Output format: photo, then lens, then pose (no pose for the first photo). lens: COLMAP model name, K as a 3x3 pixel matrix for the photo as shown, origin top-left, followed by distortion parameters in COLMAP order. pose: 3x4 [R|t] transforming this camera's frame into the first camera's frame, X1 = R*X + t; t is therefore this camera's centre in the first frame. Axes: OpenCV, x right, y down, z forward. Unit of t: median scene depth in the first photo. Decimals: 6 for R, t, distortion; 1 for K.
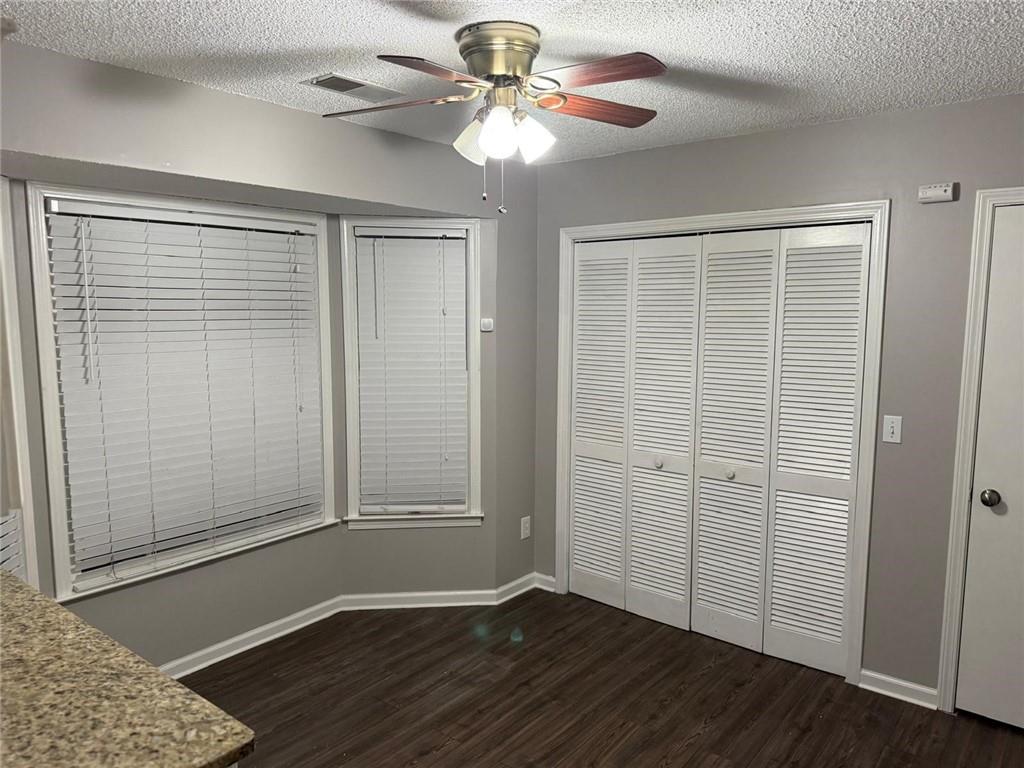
lens RADIAL K [[730.1, 0, 512.0], [0, 730.1, 384.0], [0, 0, 1]] dist [0.092573, -0.005113]
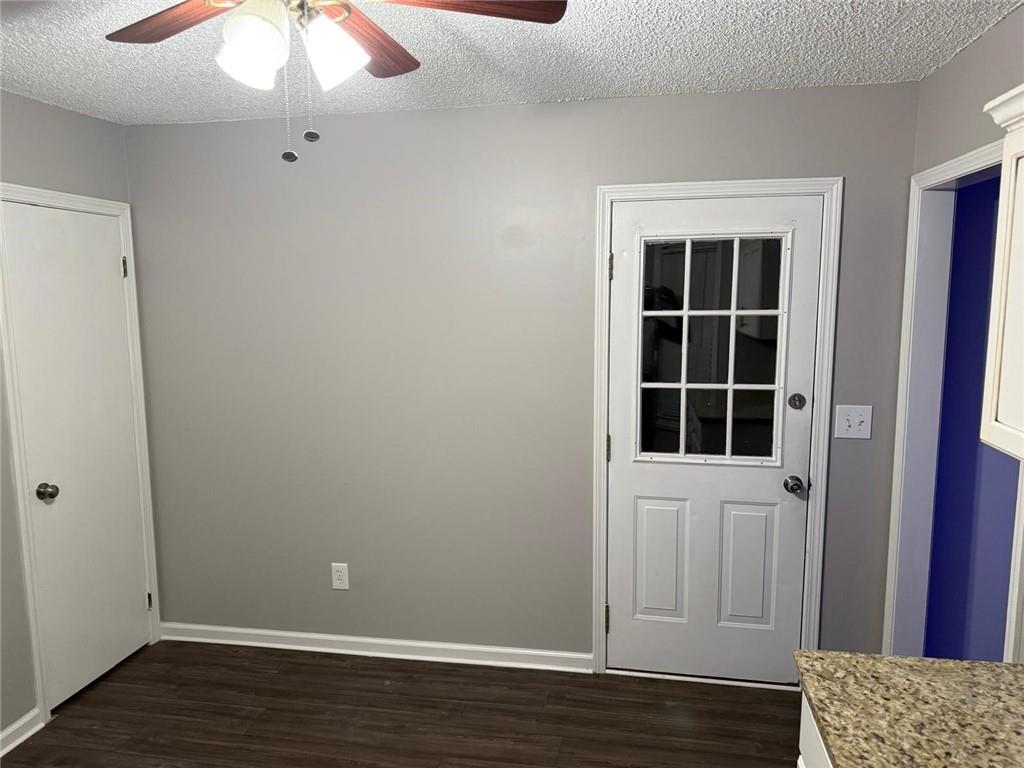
lens RADIAL K [[730.1, 0, 512.0], [0, 730.1, 384.0], [0, 0, 1]] dist [0.092573, -0.005113]
pose [[-0.479847, -0.112230, 0.870144, -1.089030], [0.108797, 0.976518, 0.185946, -0.221587], [-0.870580, 0.183895, -0.456369, 1.808642]]
